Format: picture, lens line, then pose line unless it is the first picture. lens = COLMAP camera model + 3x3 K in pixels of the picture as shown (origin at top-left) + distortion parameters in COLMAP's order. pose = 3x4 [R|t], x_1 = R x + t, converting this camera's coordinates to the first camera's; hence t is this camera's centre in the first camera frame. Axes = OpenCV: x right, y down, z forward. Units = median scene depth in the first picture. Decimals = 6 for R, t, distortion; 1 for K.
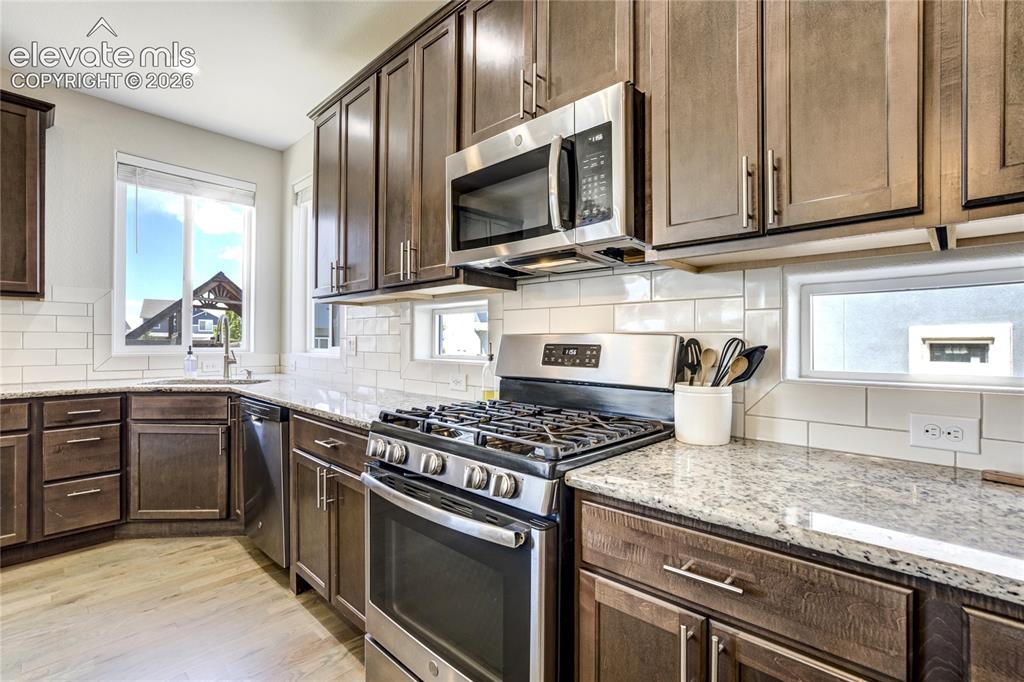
lens RADIAL K [[476.2, 0, 527.9], [0, 476.2, 341.2], [0, 0, 1]] dist [-0.045974, 0.011499]
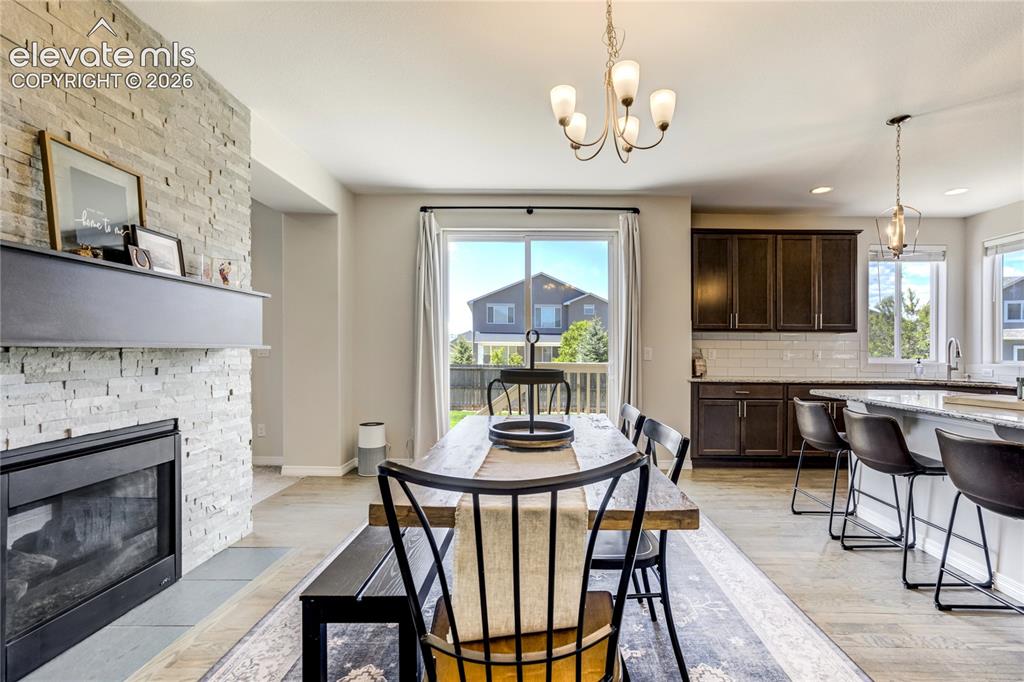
lens RADIAL K [[473.4, 0, 547.9], [0, 473.4, 348.5], [0, 0, 1]] dist [-0.019669, 0.015575]
pose [[0.693219, -0.001269, -0.720726, -0.683481], [-0.003653, 0.999979, -0.005273, -0.016017], [0.720718, 0.006288, 0.693200, -1.530637]]
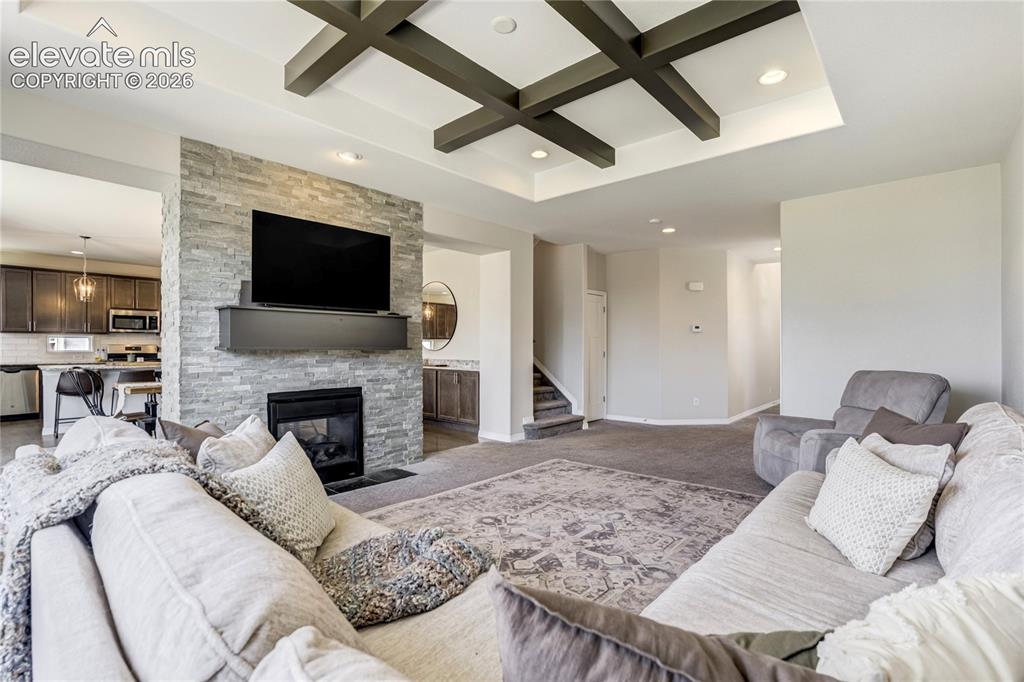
lens RADIAL K [[469.4, 0, 517.9], [0, 469.4, 338.8], [0, 0, 1]] dist [-0.035332, 0.012991]
pose [[-0.030944, 0.002946, 0.999517, -4.102197], [-0.001856, 0.999994, -0.003005, -0.058200], [-0.999519, -0.001948, -0.030938, -2.506634]]
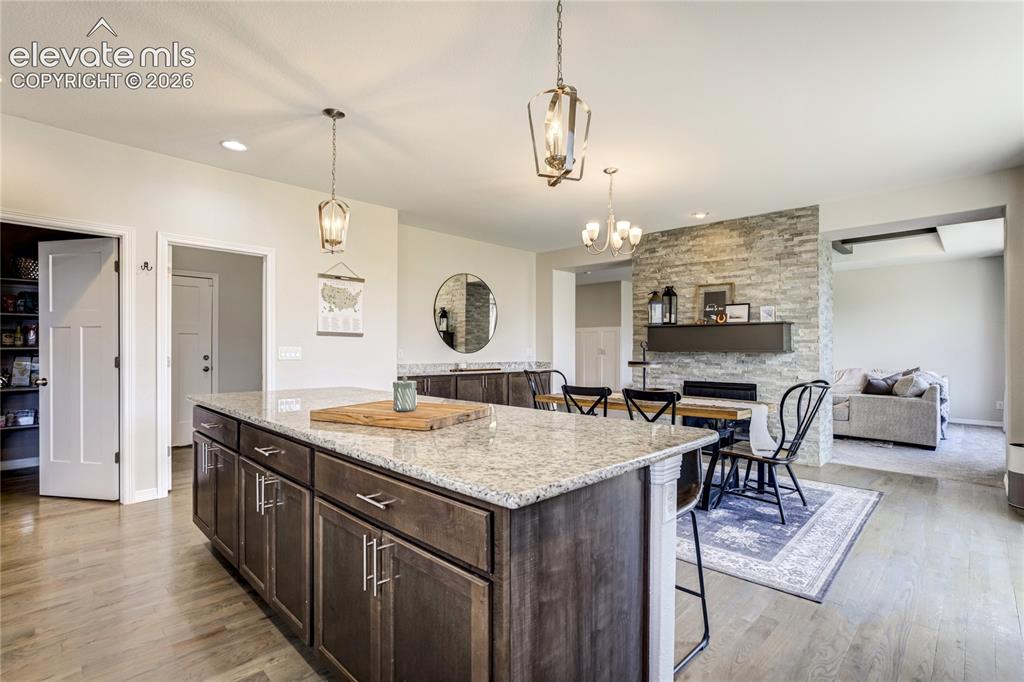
lens RADIAL K [[475.4, 0, 519.9], [0, 475.4, 340.5], [0, 0, 1]] dist [-0.002515, -0.000189]
pose [[-0.999641, -0.011817, 0.024033, -0.938930], [-0.012256, 0.999760, -0.018171, -0.020145], [-0.023813, -0.018459, -0.999546, 1.087363]]
